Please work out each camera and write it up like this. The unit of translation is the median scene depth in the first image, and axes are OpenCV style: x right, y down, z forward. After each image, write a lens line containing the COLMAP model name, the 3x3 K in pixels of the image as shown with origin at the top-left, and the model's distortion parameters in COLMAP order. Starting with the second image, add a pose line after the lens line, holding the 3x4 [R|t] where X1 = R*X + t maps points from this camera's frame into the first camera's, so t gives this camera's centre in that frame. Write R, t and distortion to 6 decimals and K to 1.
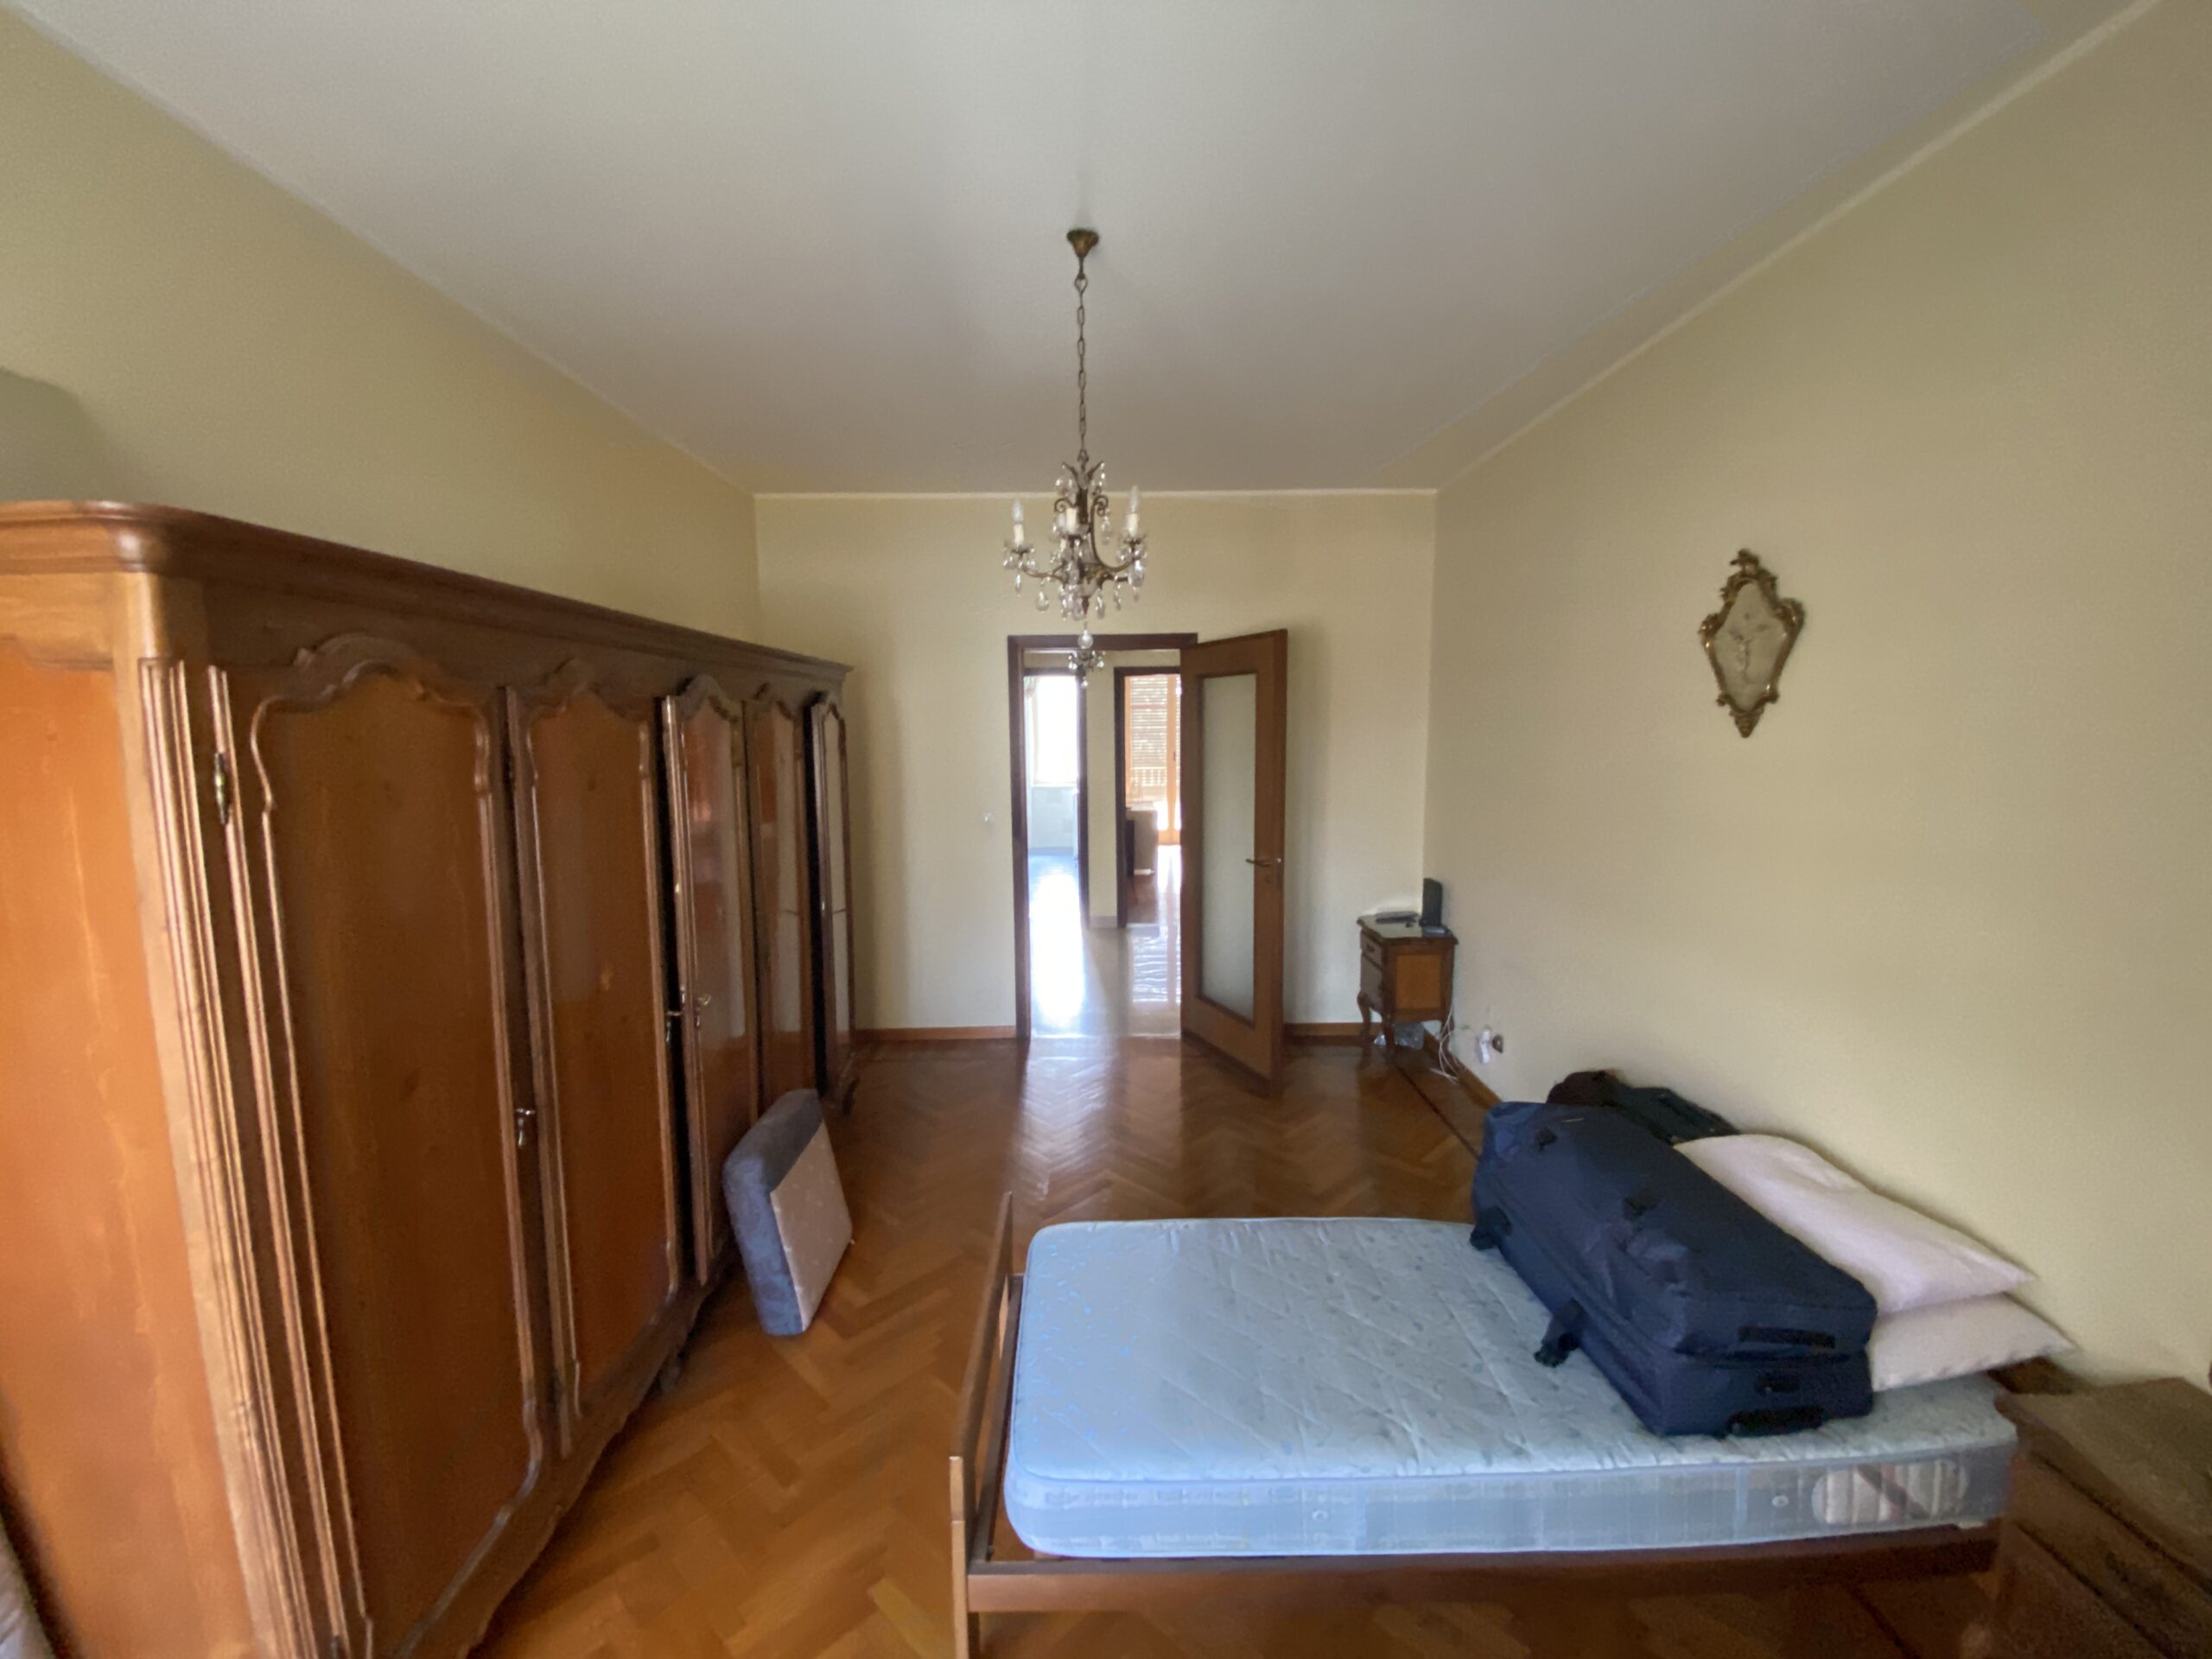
lens RADIAL K [[912.6, 0, 1106.0], [0, 912.6, 829.5], [0, 0, 1]] dist [0.031774, -0.024970]
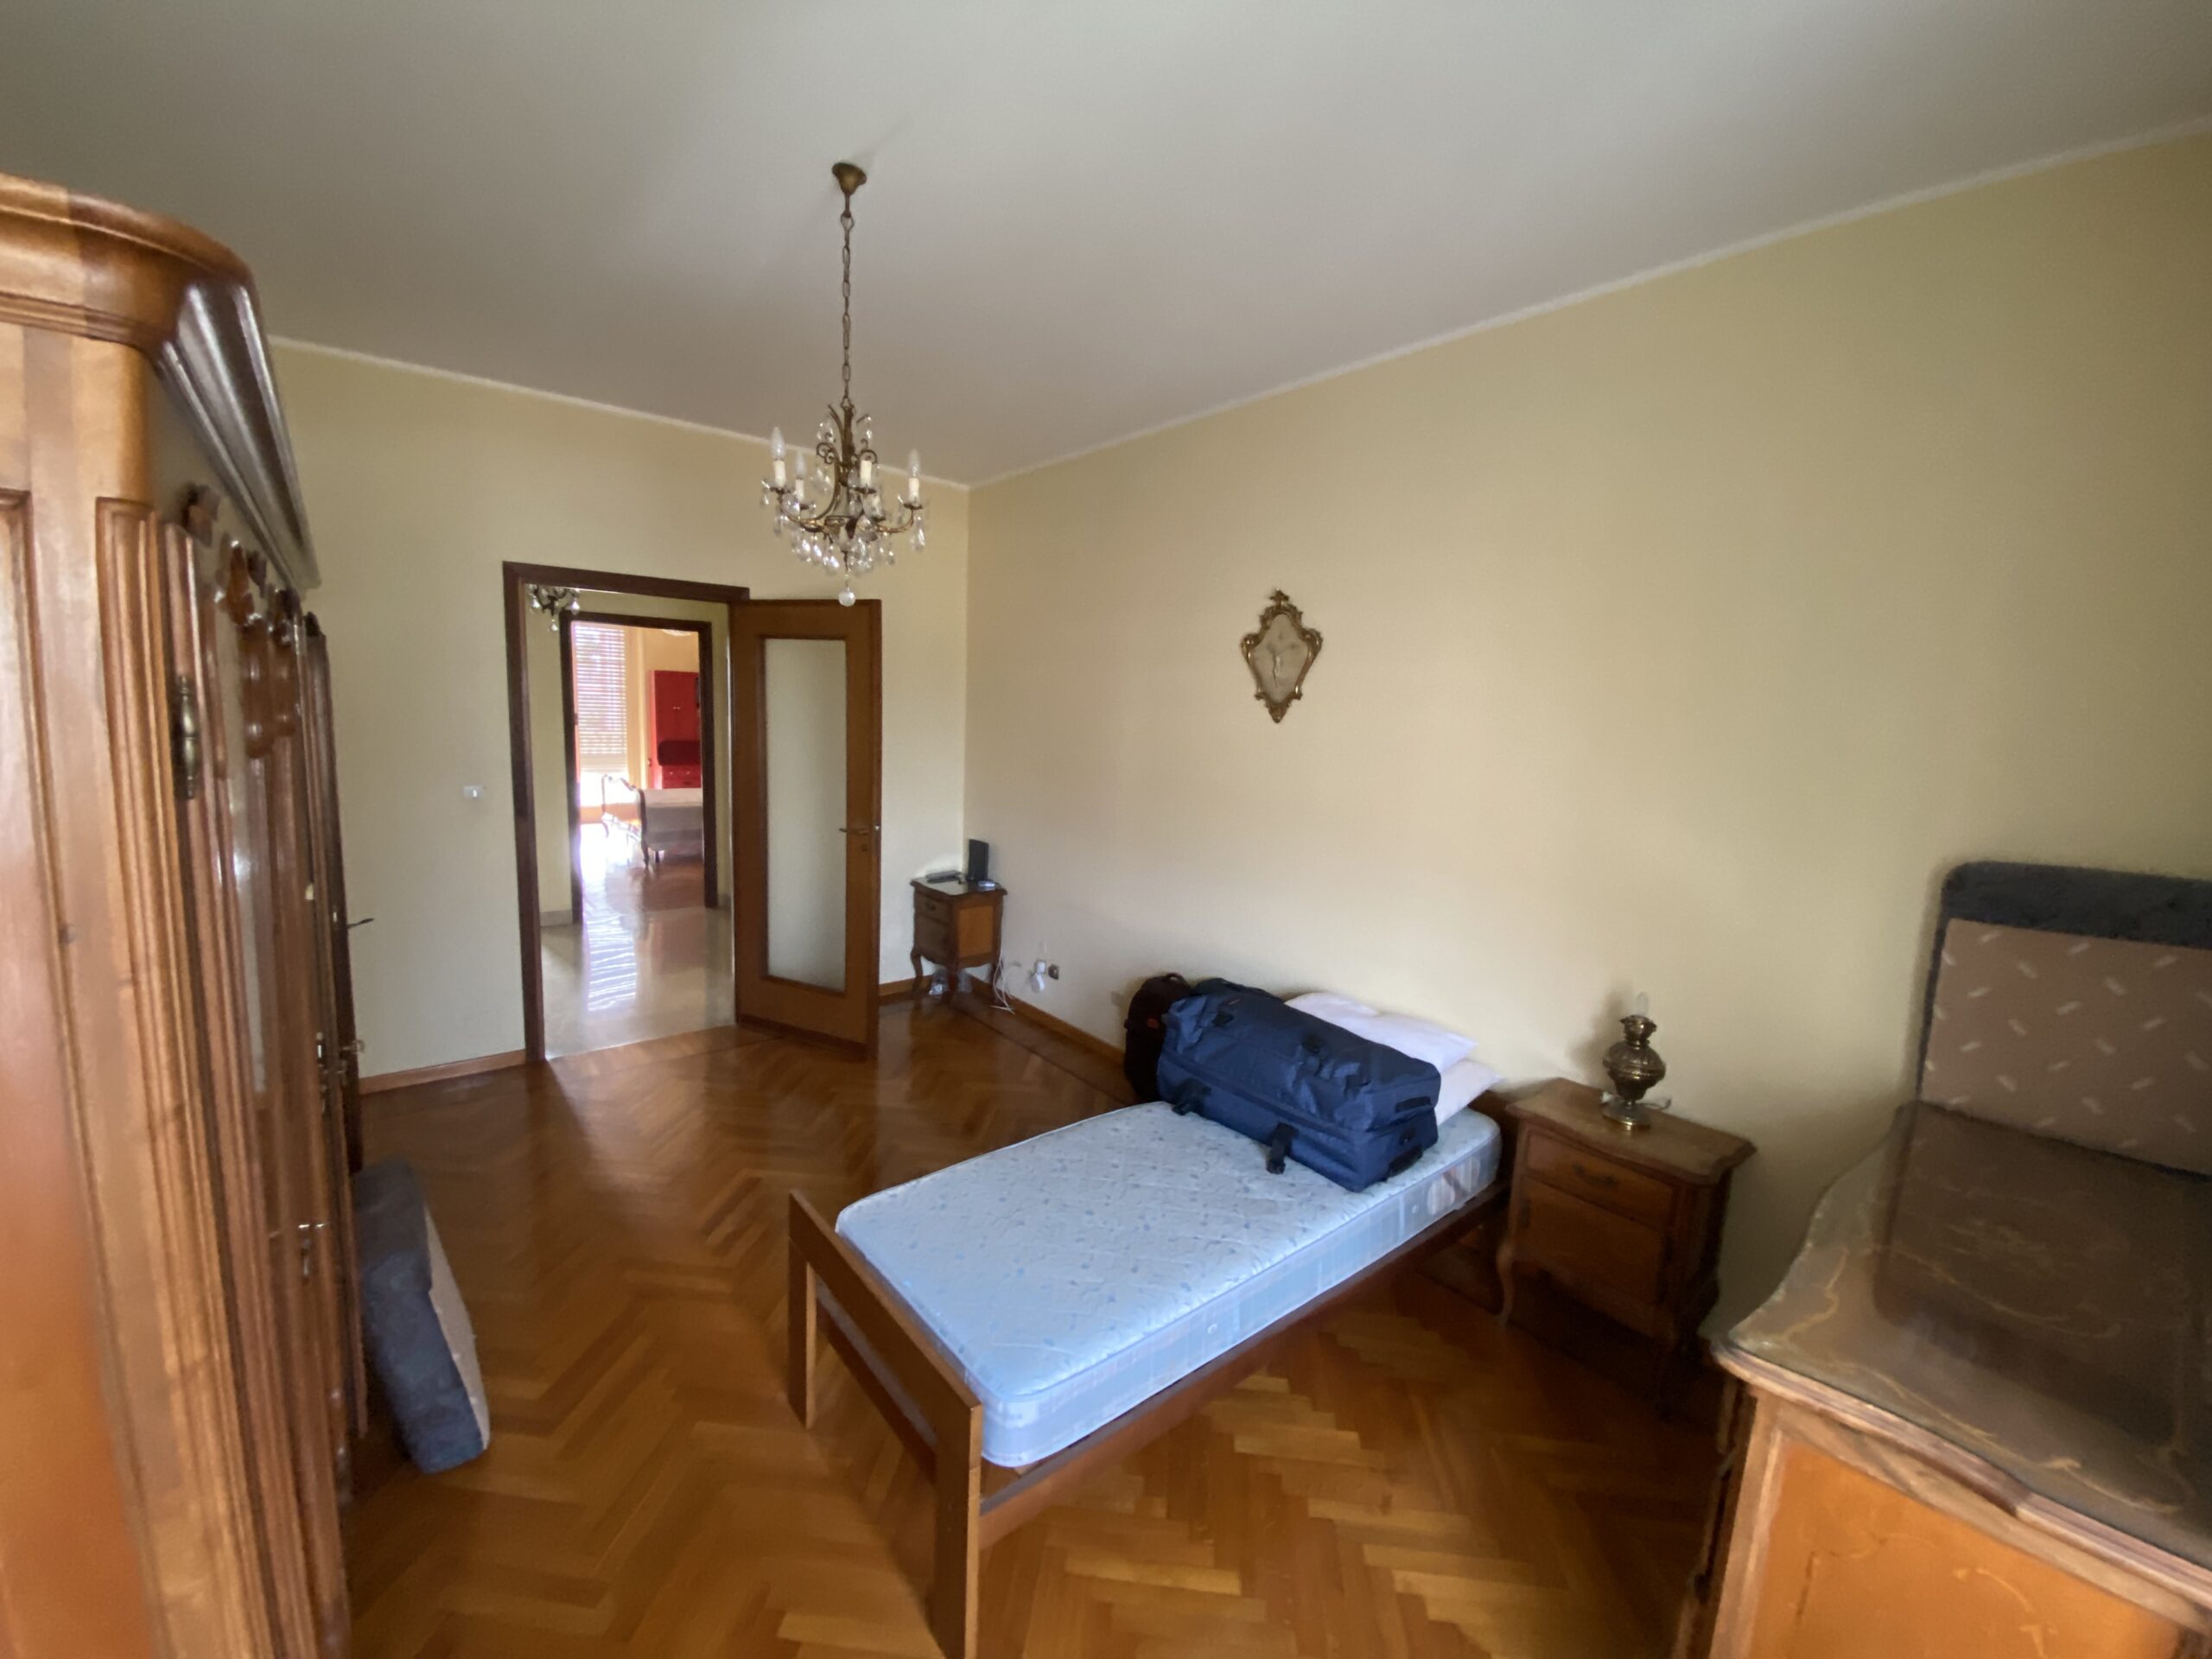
lens RADIAL K [[912.6, 0, 1106.0], [0, 912.6, 829.5], [0, 0, 1]] dist [0.031774, -0.024970]
pose [[0.770509, -0.042105, 0.636037, -0.426137], [0.021993, 0.998978, 0.039489, 0.002728], [-0.637050, -0.016438, 0.770647, 0.082135]]
